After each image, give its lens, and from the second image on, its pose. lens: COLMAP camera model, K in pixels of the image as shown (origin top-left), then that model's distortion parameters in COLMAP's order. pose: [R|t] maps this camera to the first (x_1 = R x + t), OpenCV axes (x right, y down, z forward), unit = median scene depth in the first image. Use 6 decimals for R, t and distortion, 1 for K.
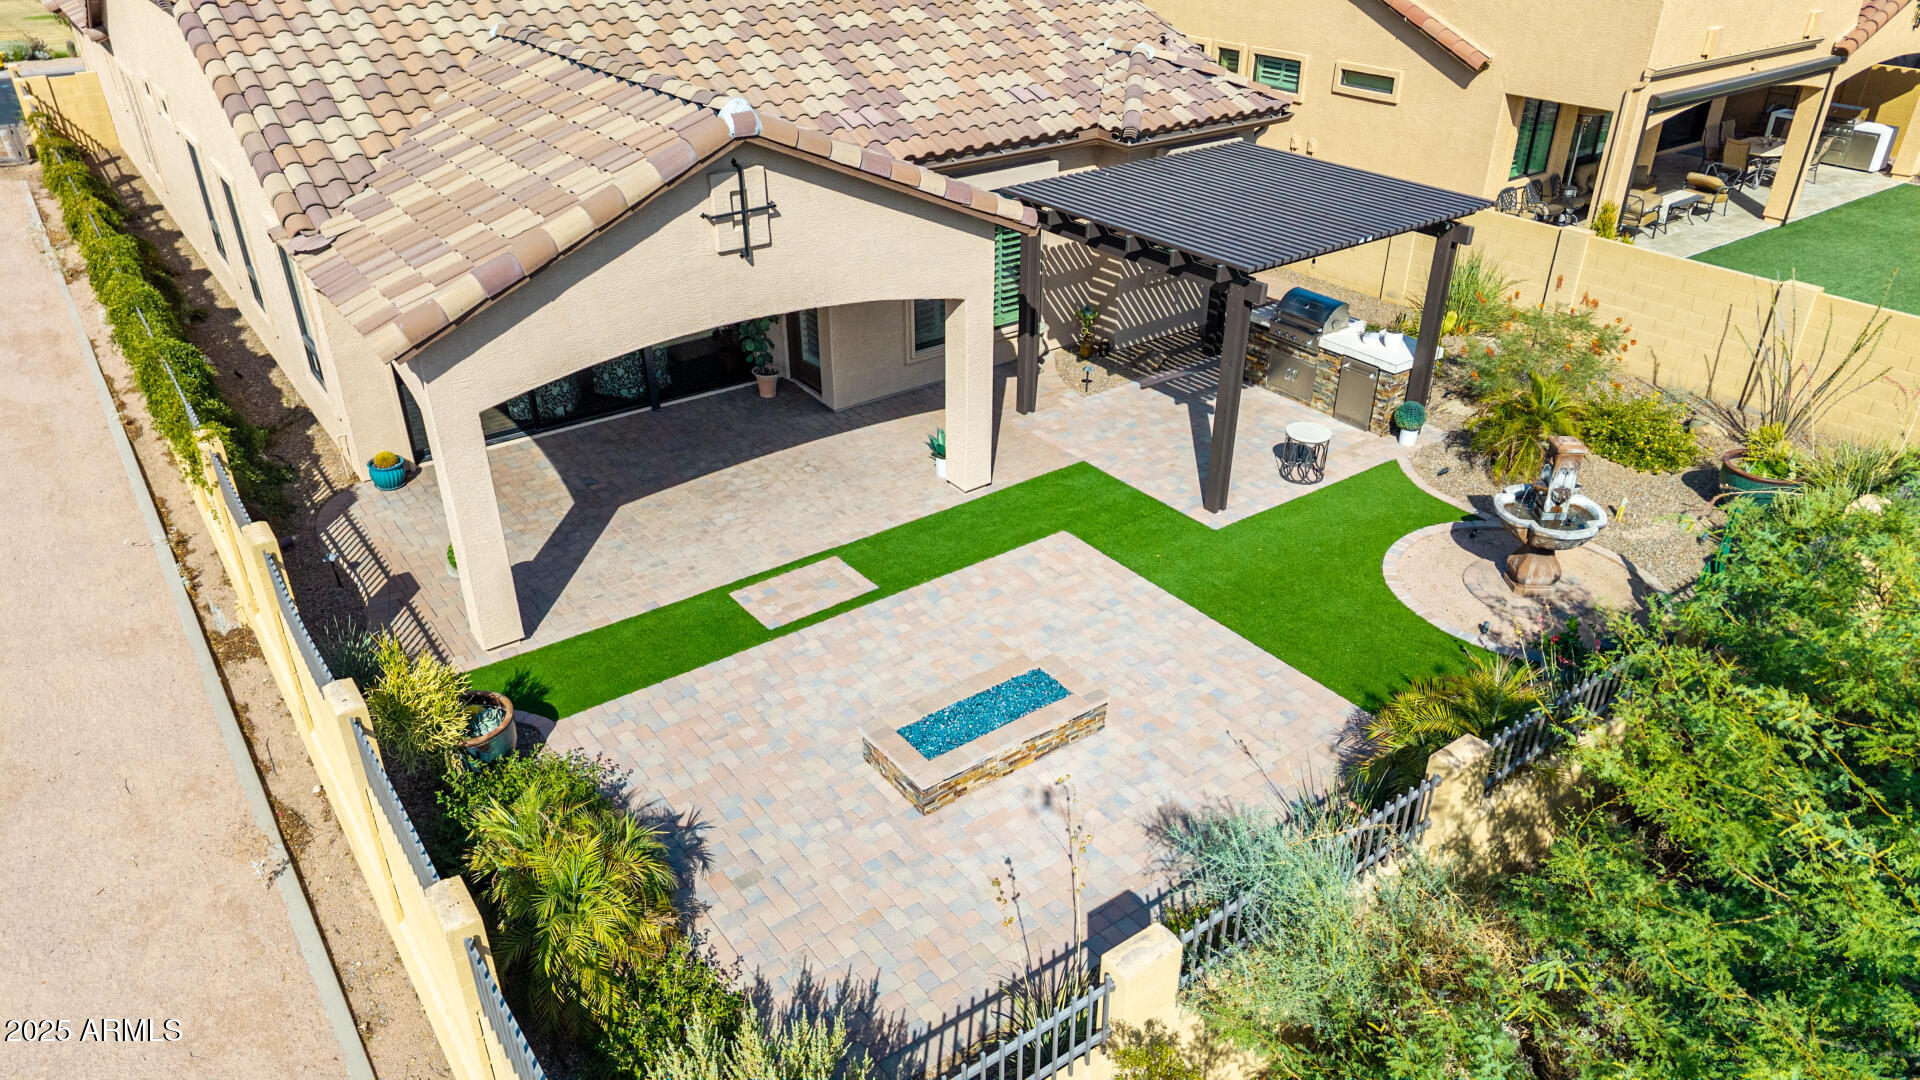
lens RADIAL K [[1287.6, 0, 960.0], [0, 1287.6, 540.0], [0, 0, 1]] dist [0.044753, -0.037576]
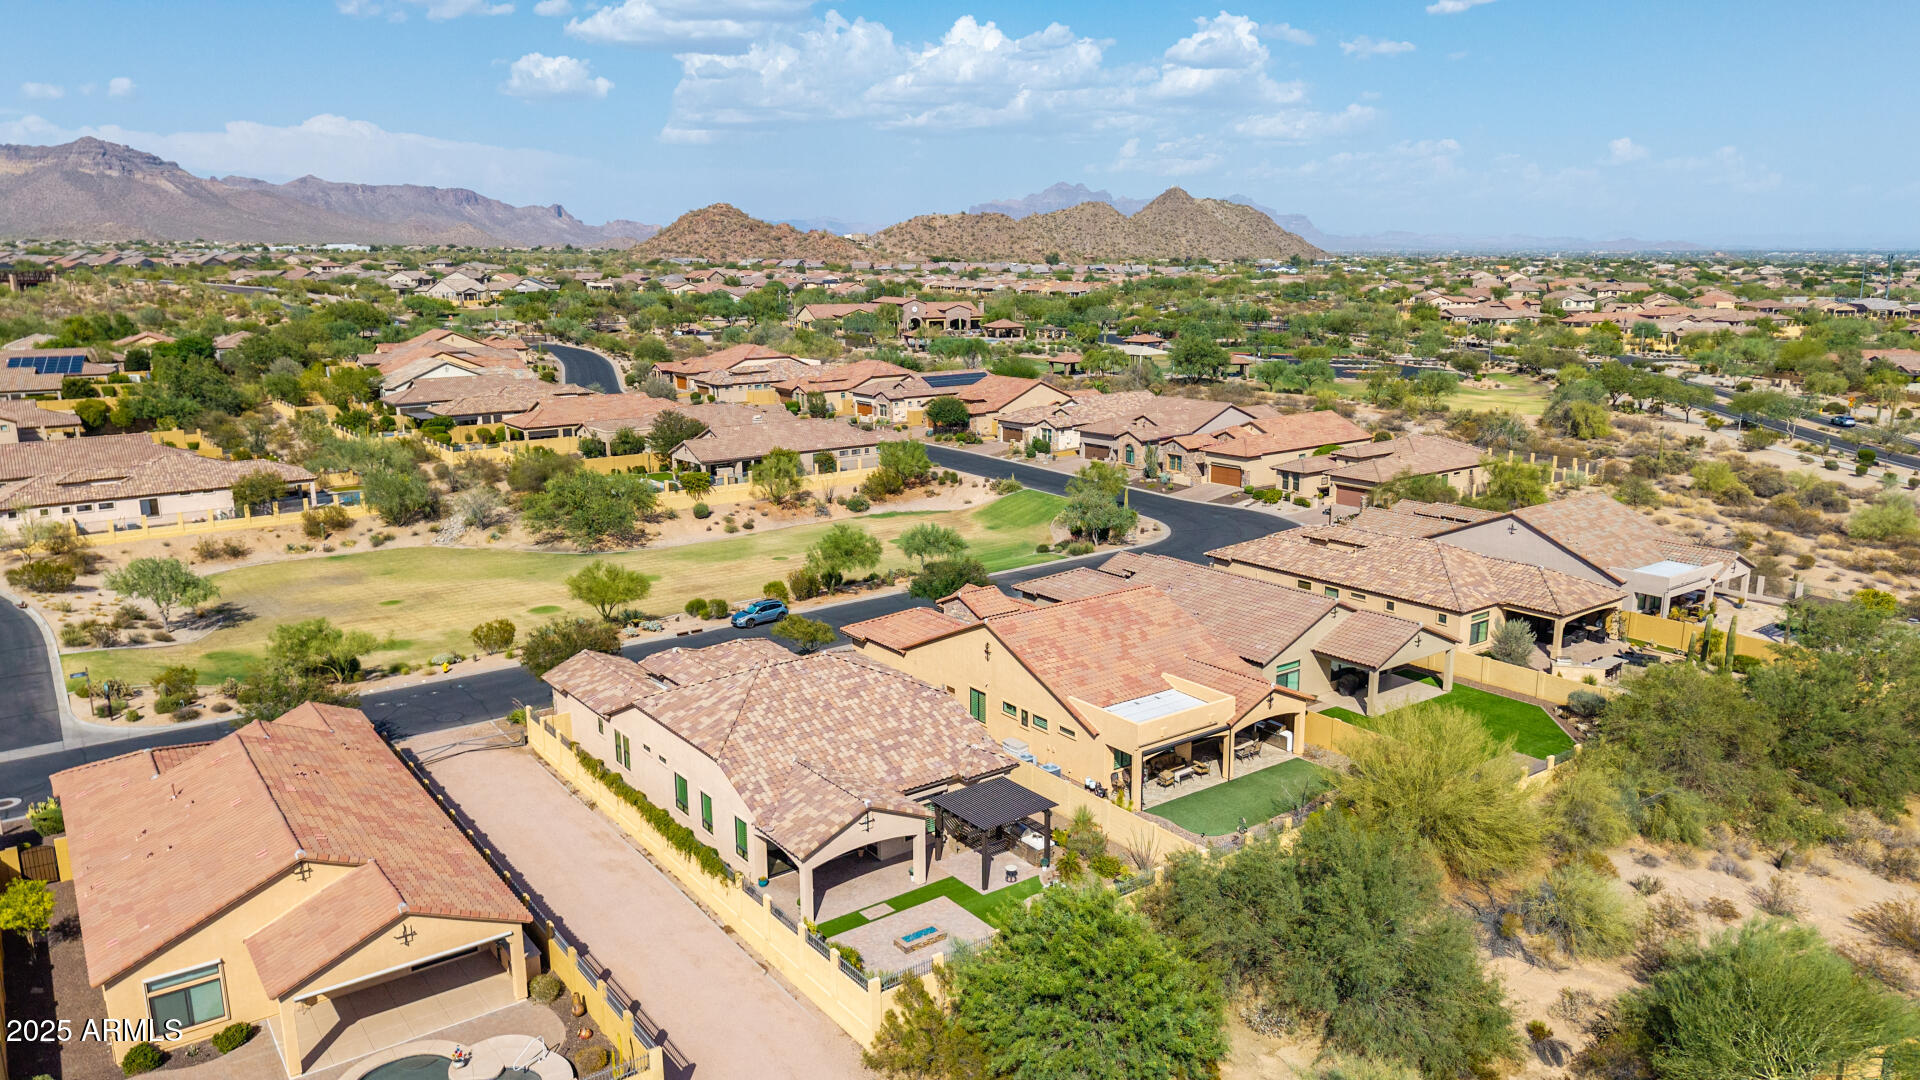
lens RADIAL K [[1287.6, 0, 960.0], [0, 1287.6, 540.0], [0, 0, 1]] dist [0.044753, -0.037576]
pose [[0.999953, -0.004811, 0.008435, 0.103243], [0.007053, 0.956886, -0.290378, 0.097893], [-0.006674, 0.290424, 0.956875, -3.035460]]
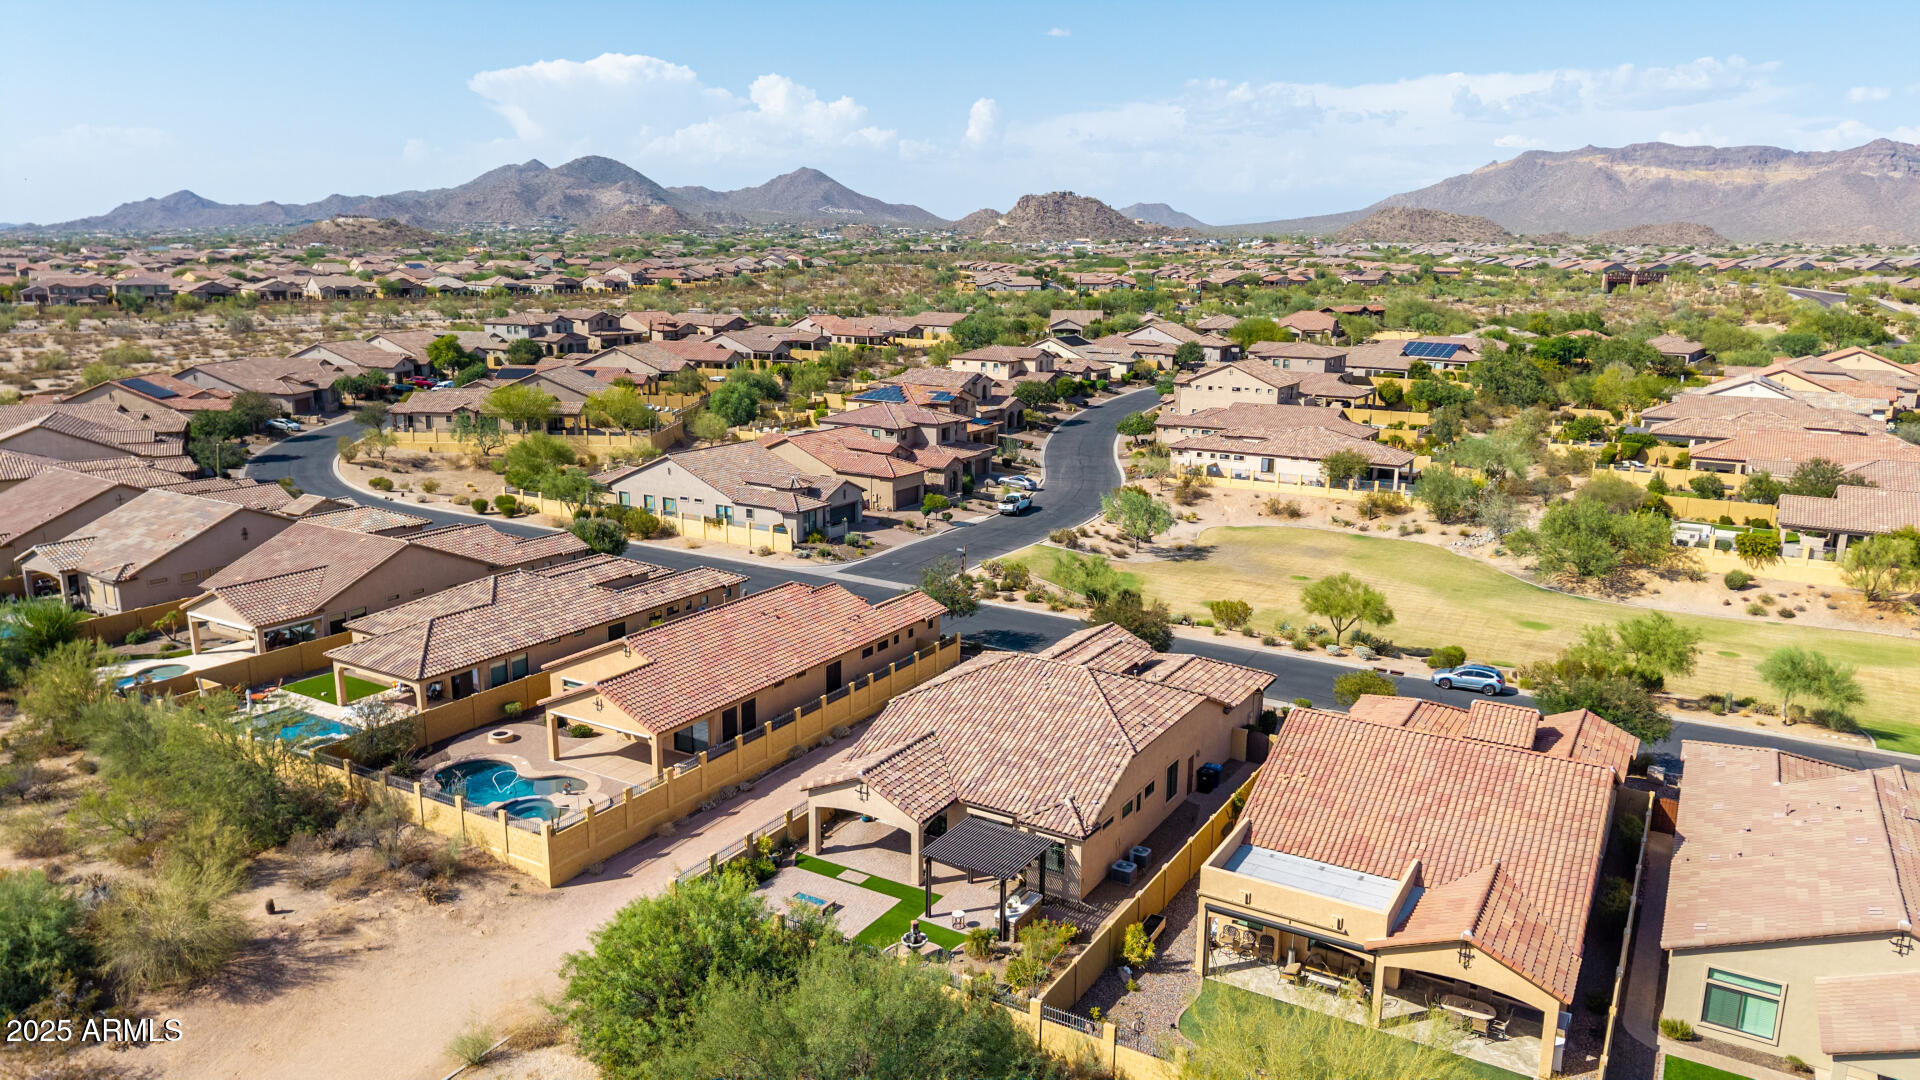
lens RADIAL K [[1287.6, 0, 960.0], [0, 1287.6, 540.0], [0, 0, 1]] dist [0.044753, -0.037576]
pose [[0.397125, 0.205880, -0.894374, 3.405206], [-0.460185, 0.887823, 0.000038, -1.048335], [0.794054, 0.411562, 0.447320, -1.036695]]
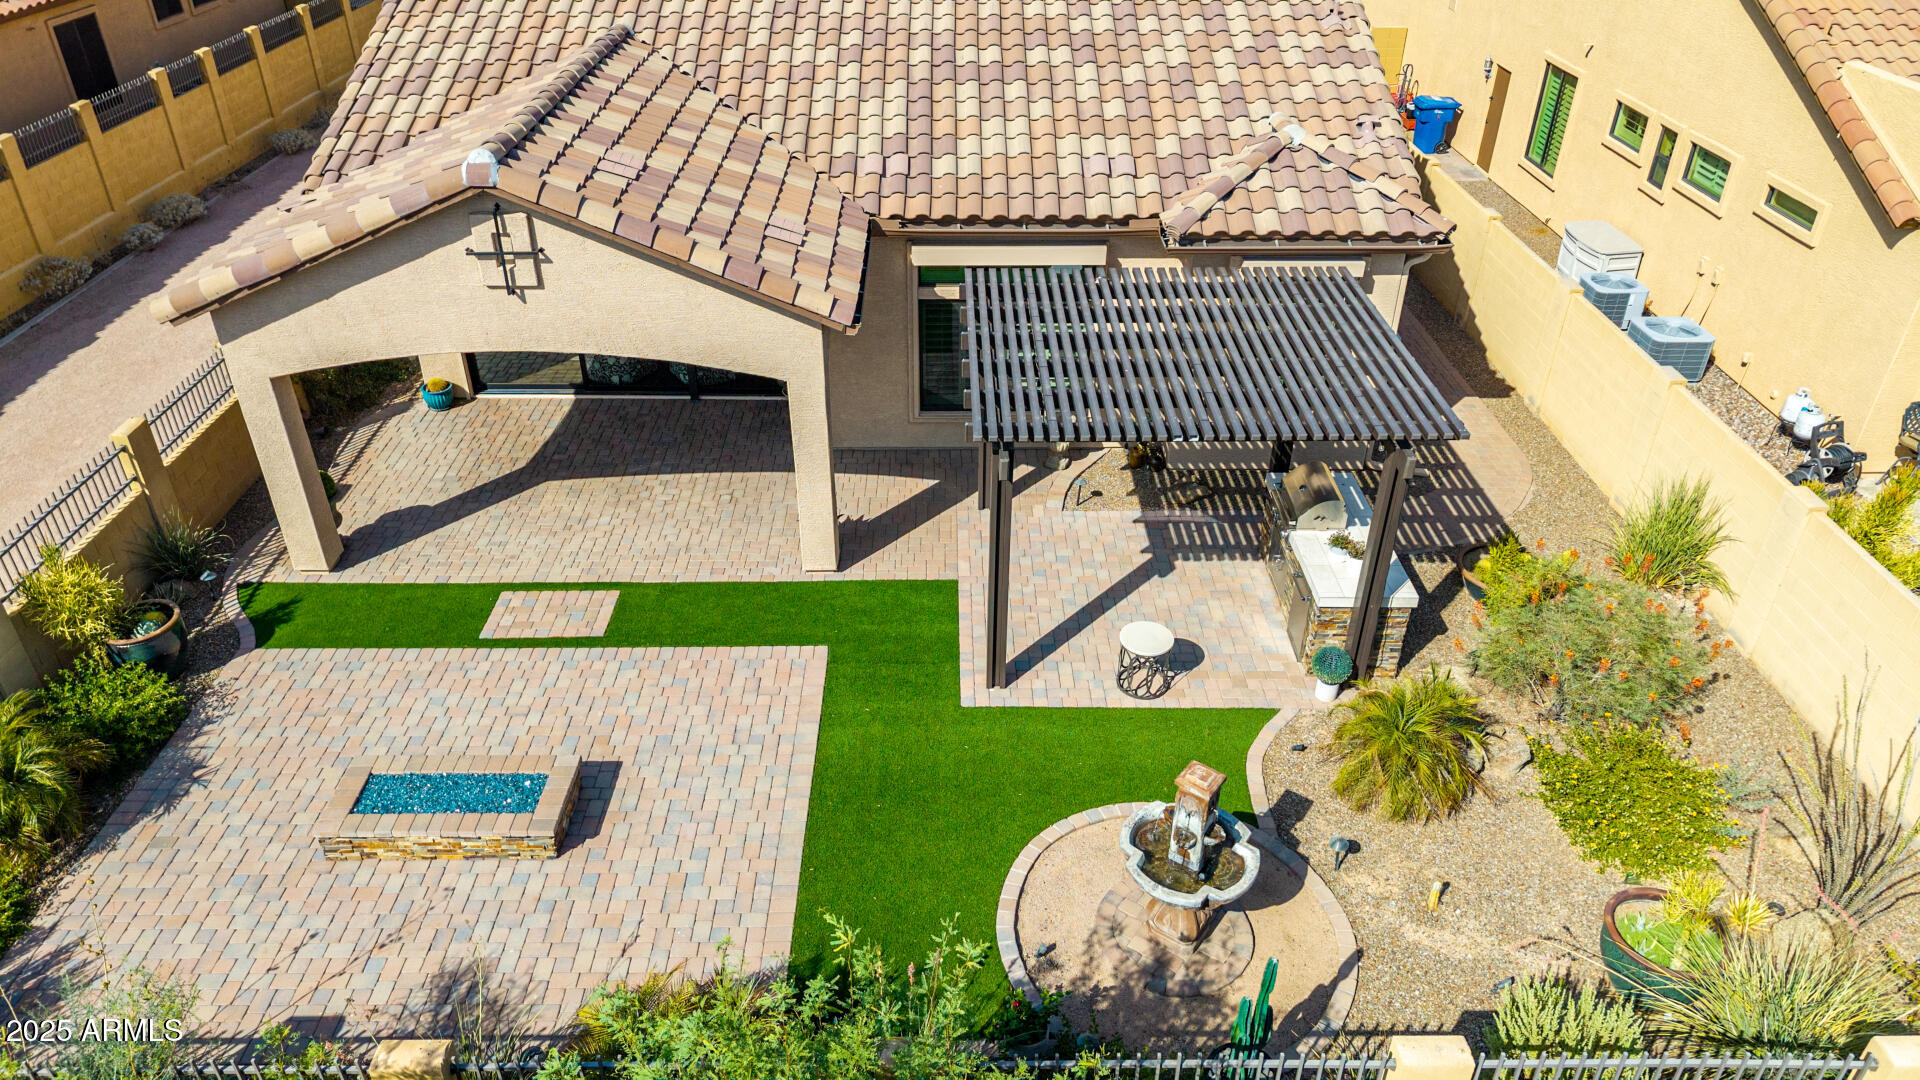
lens RADIAL K [[1287.6, 0, 960.0], [0, 1287.6, 540.0], [0, 0, 1]] dist [0.044753, -0.037576]
pose [[0.814944, 0.314139, -0.487014, 0.595039], [-0.290322, 0.948590, 0.126060, -0.227916], [0.501577, 0.038659, 0.864249, 0.242121]]
